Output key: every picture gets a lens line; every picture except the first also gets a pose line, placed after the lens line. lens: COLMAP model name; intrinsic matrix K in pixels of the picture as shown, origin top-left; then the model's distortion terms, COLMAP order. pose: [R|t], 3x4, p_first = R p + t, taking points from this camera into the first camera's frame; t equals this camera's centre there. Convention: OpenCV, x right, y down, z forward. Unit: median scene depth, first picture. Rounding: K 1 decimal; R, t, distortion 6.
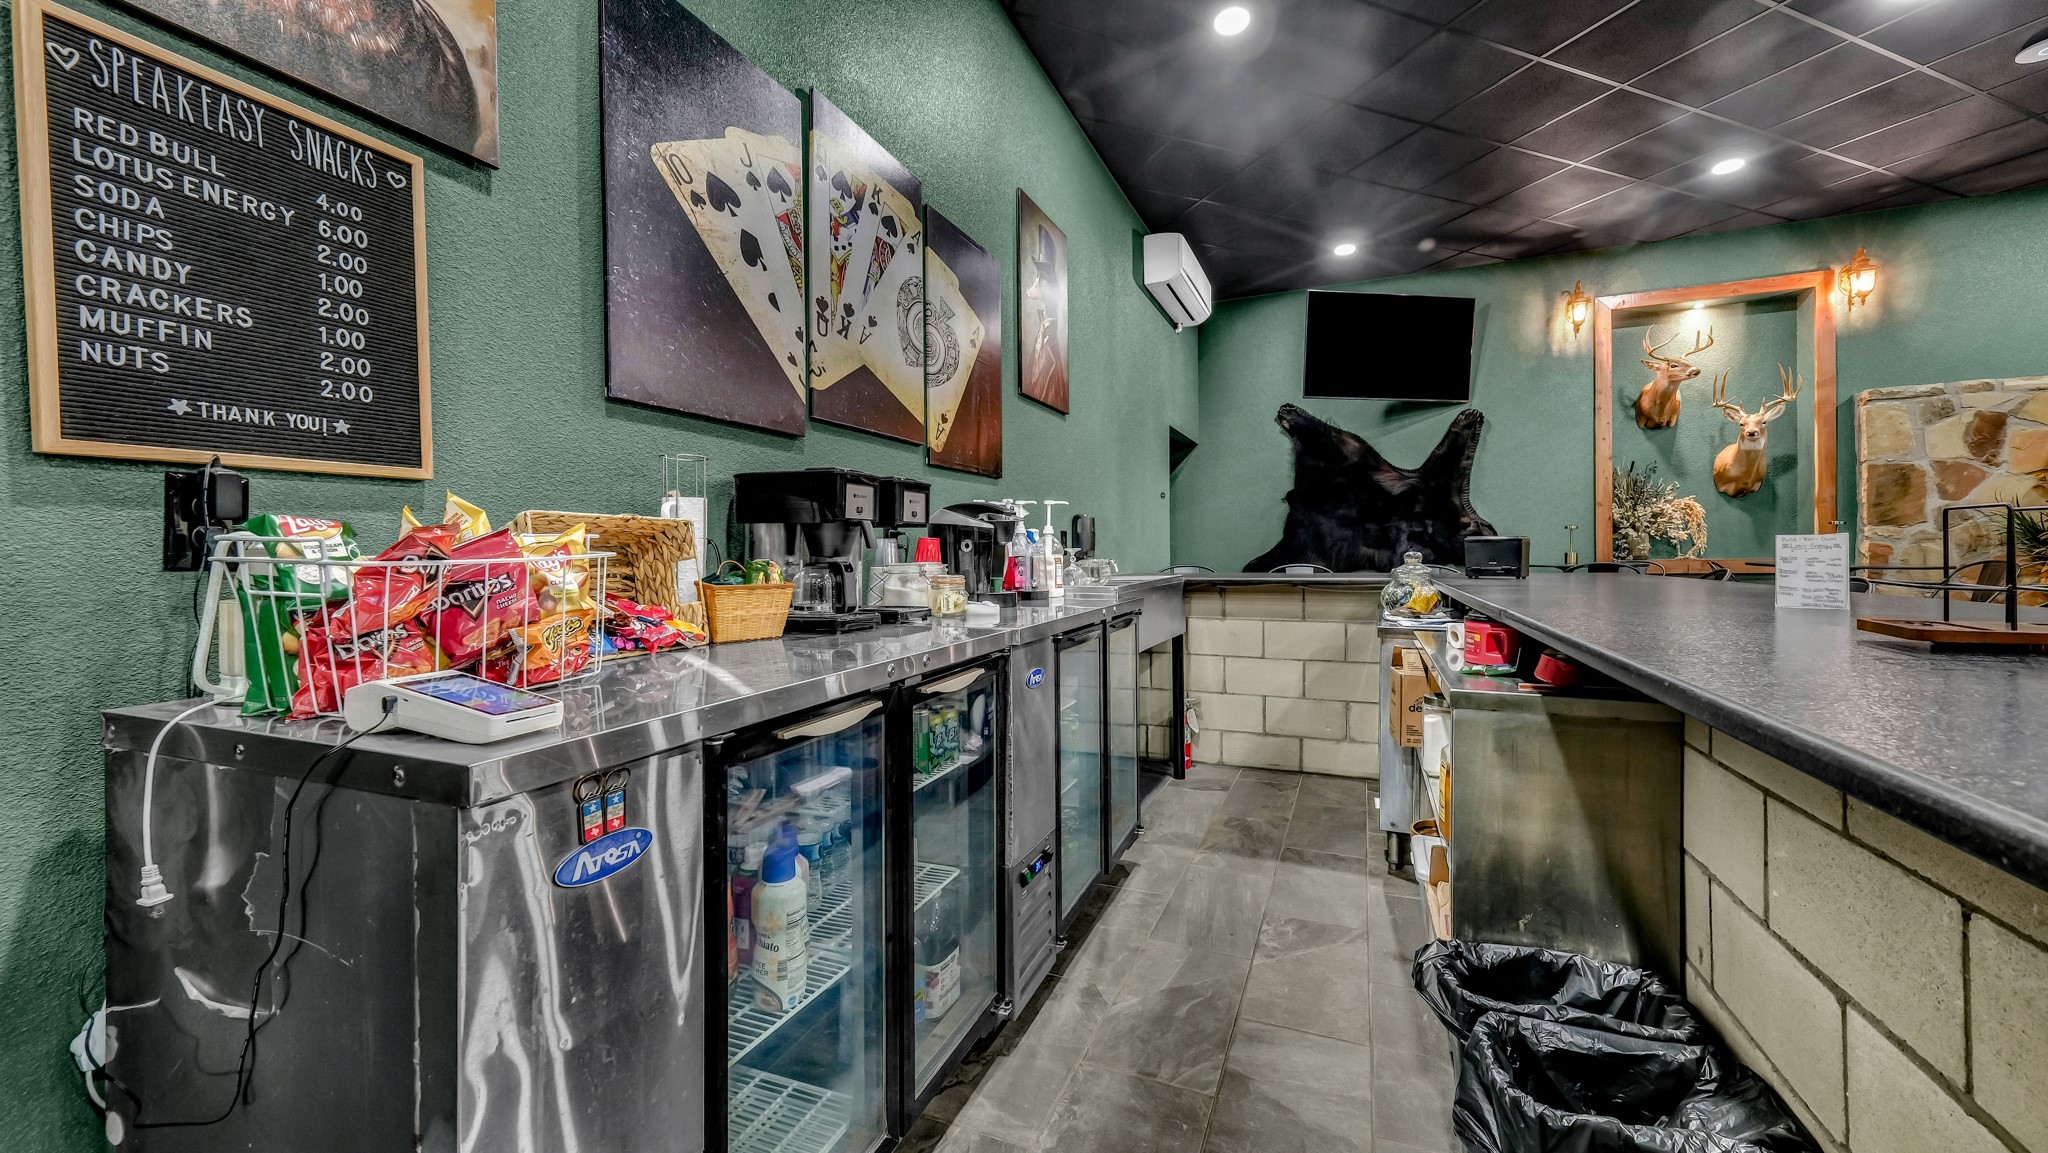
lens RADIAL K [[788.6, 0, 1020.4], [0, 788.6, 568.3], [0, 0, 1]] dist [-0.007290, 0.008746]
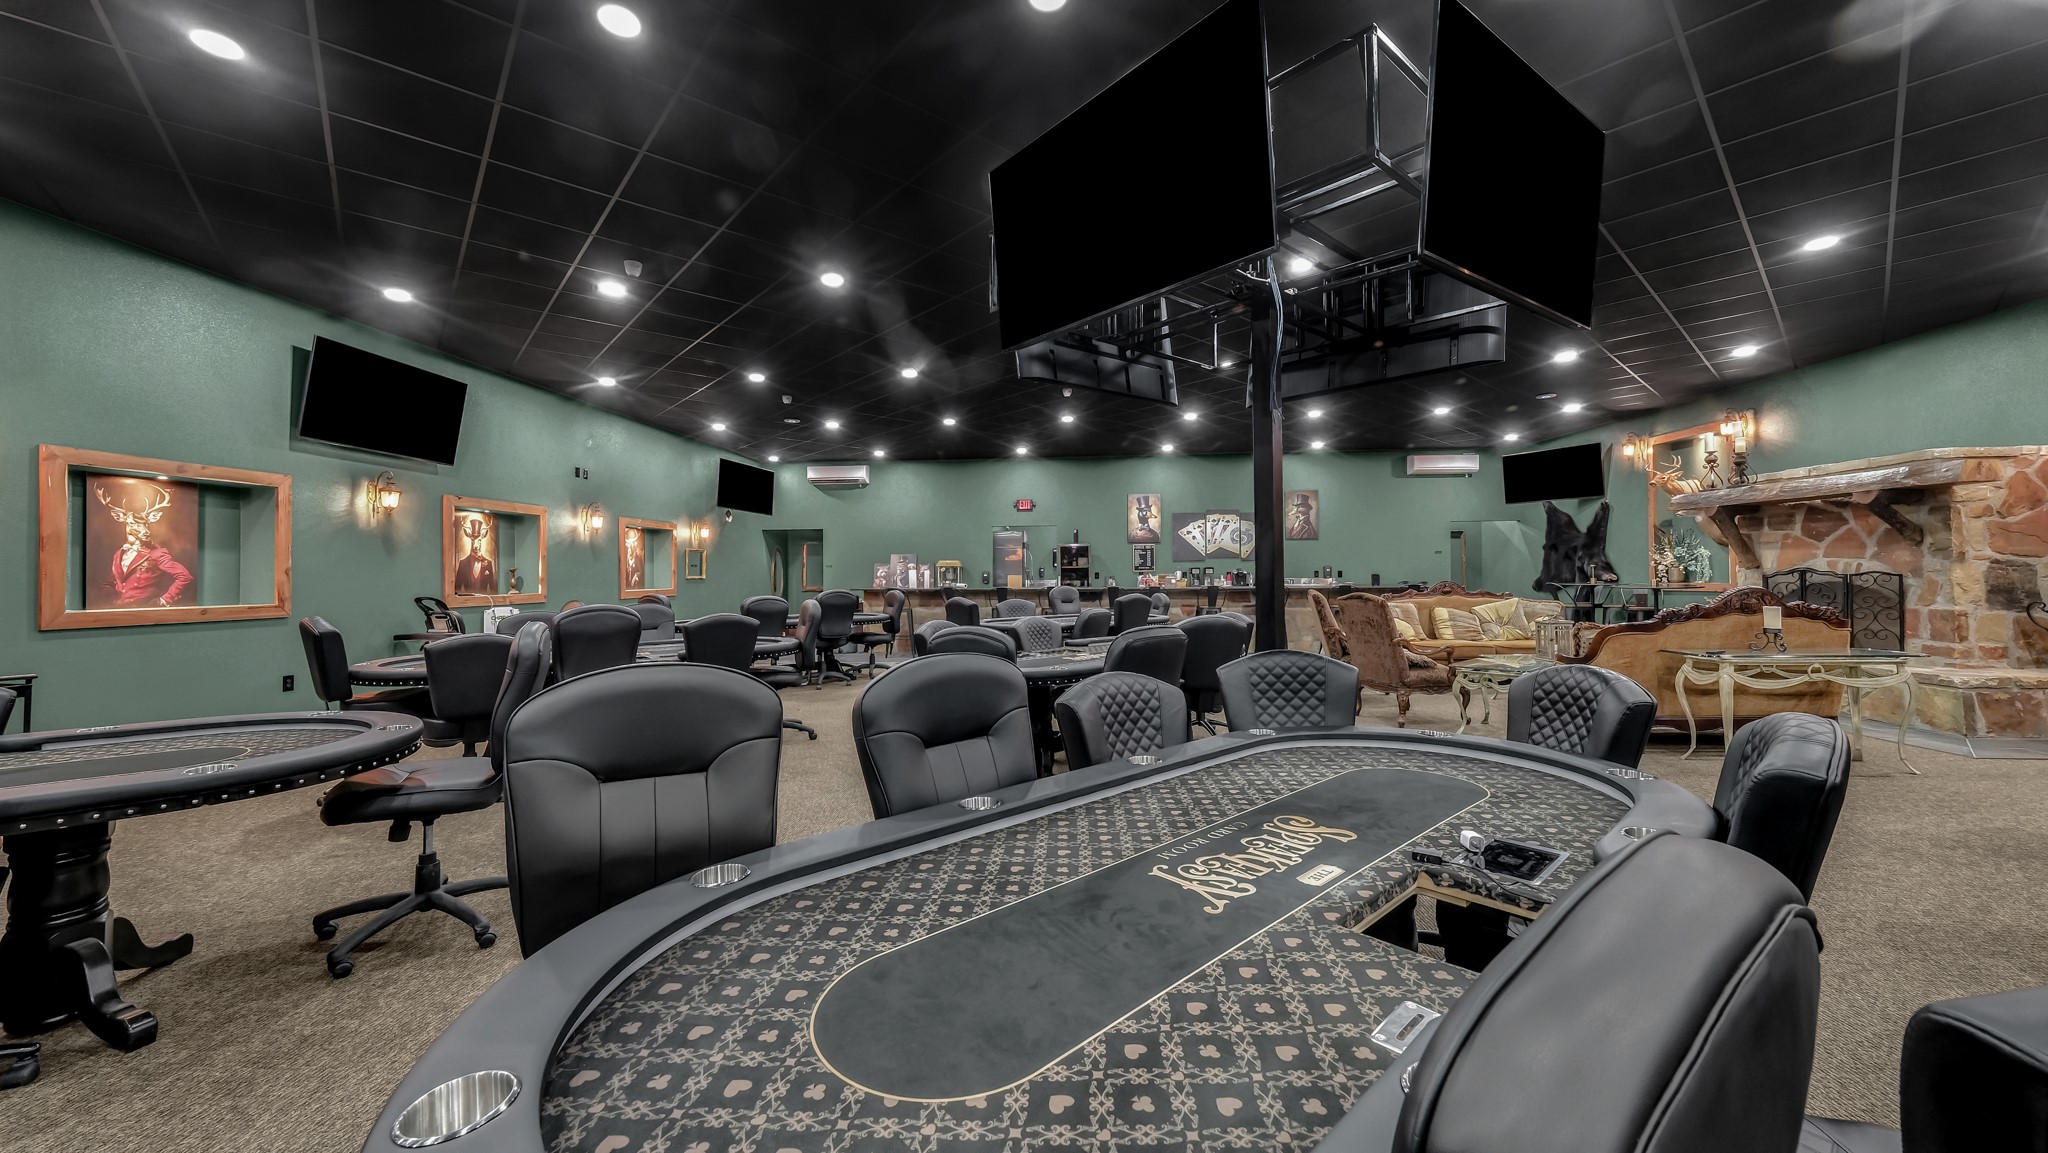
lens RADIAL K [[749.6, 0, 1030.6], [0, 749.6, 569.1], [0, 0, 1]] dist [0.009234, 0.000216]
pose [[0.322451, 0.003299, -0.946580, 1.991254], [-0.009890, 0.999951, 0.000117, -0.027644], [0.946534, 0.009324, 0.322468, -0.944558]]
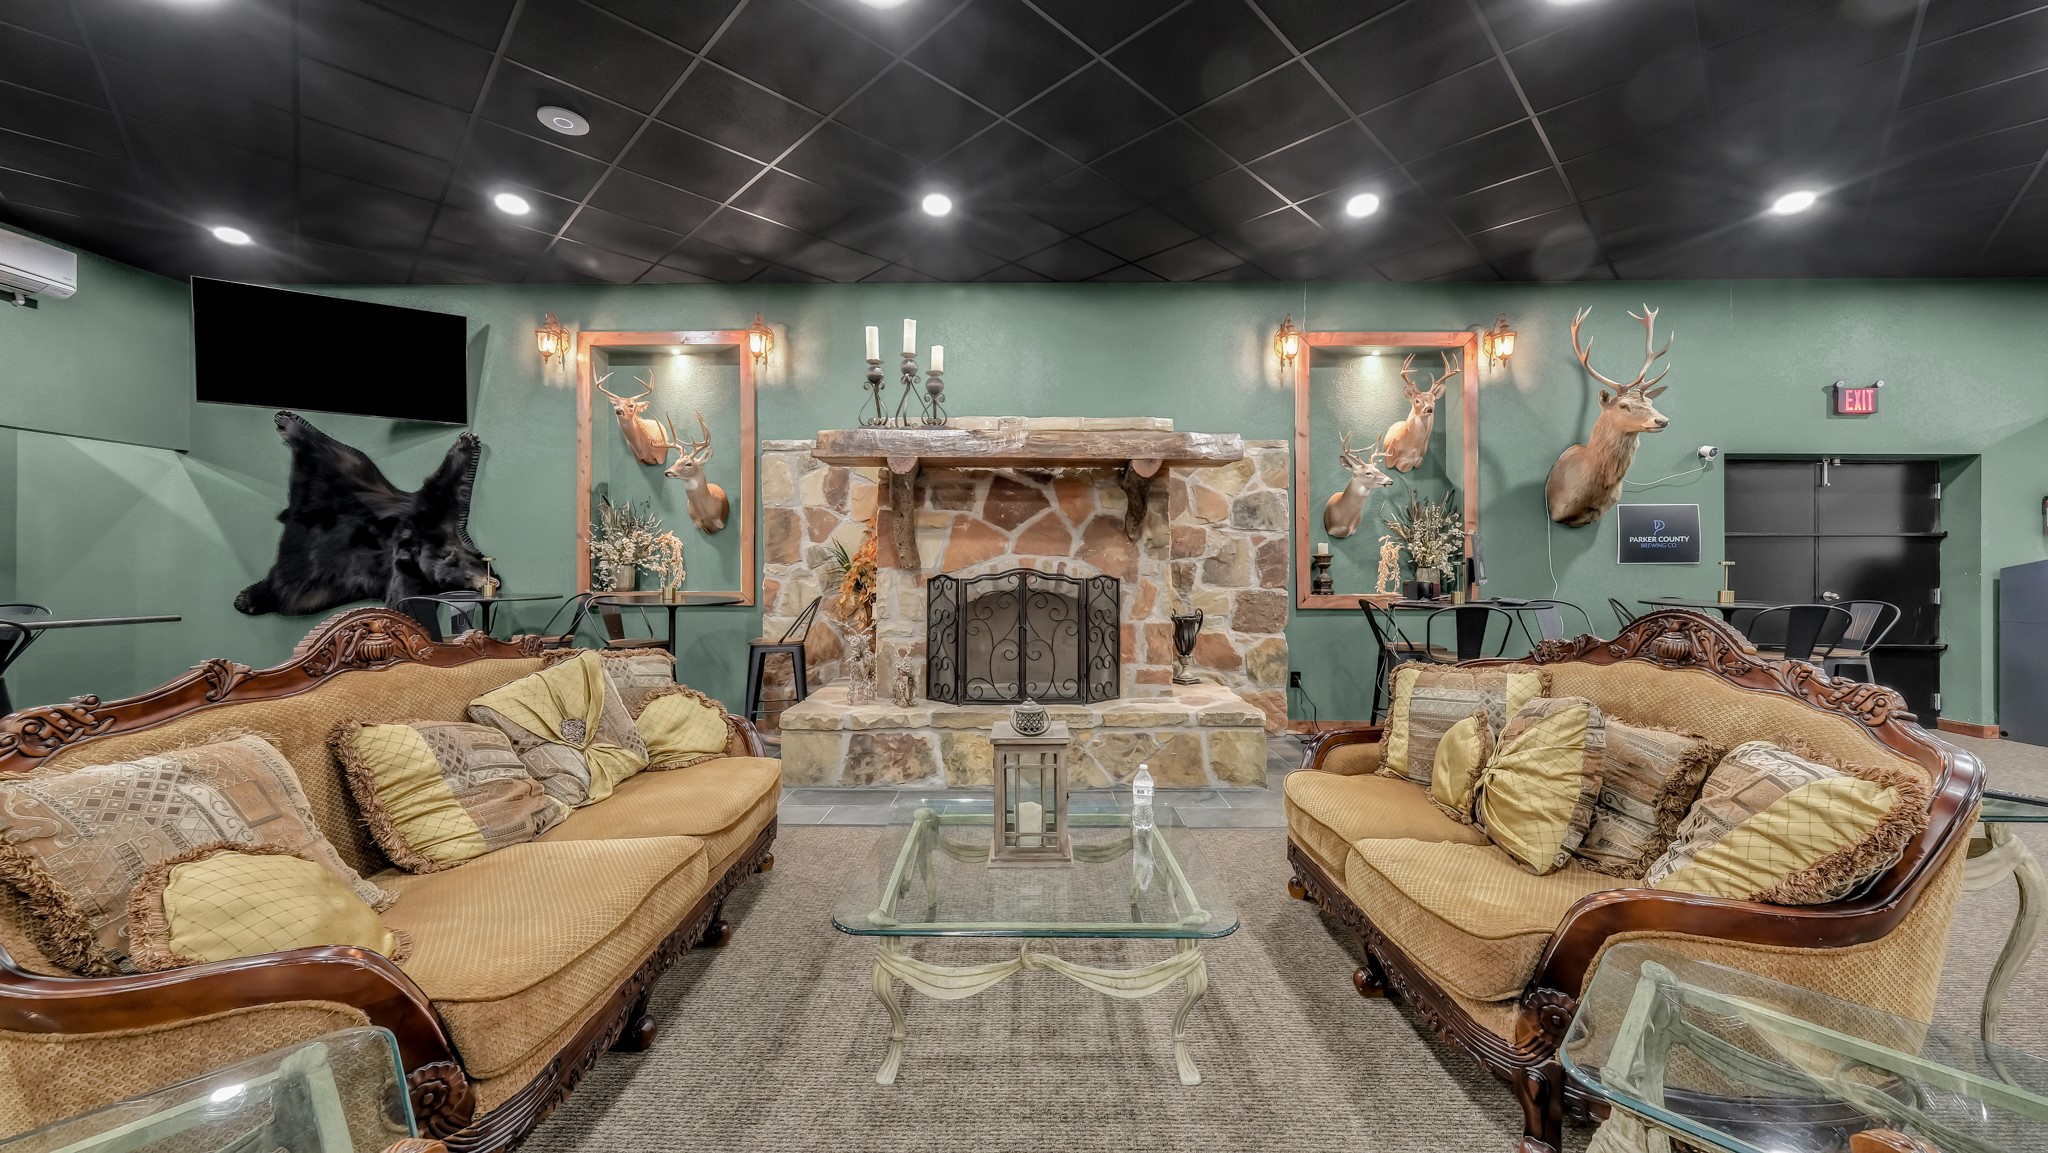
lens RADIAL K [[733.9, 0, 1019.8], [0, 733.9, 569.1], [0, 0, 1]] dist [-0.011697, 0.009454]
pose [[0.929405, 0.014244, 0.368787, 0.948784], [-0.008268, 0.999808, -0.017781, -0.027683], [-0.368969, 0.013477, 0.929344, -0.081481]]
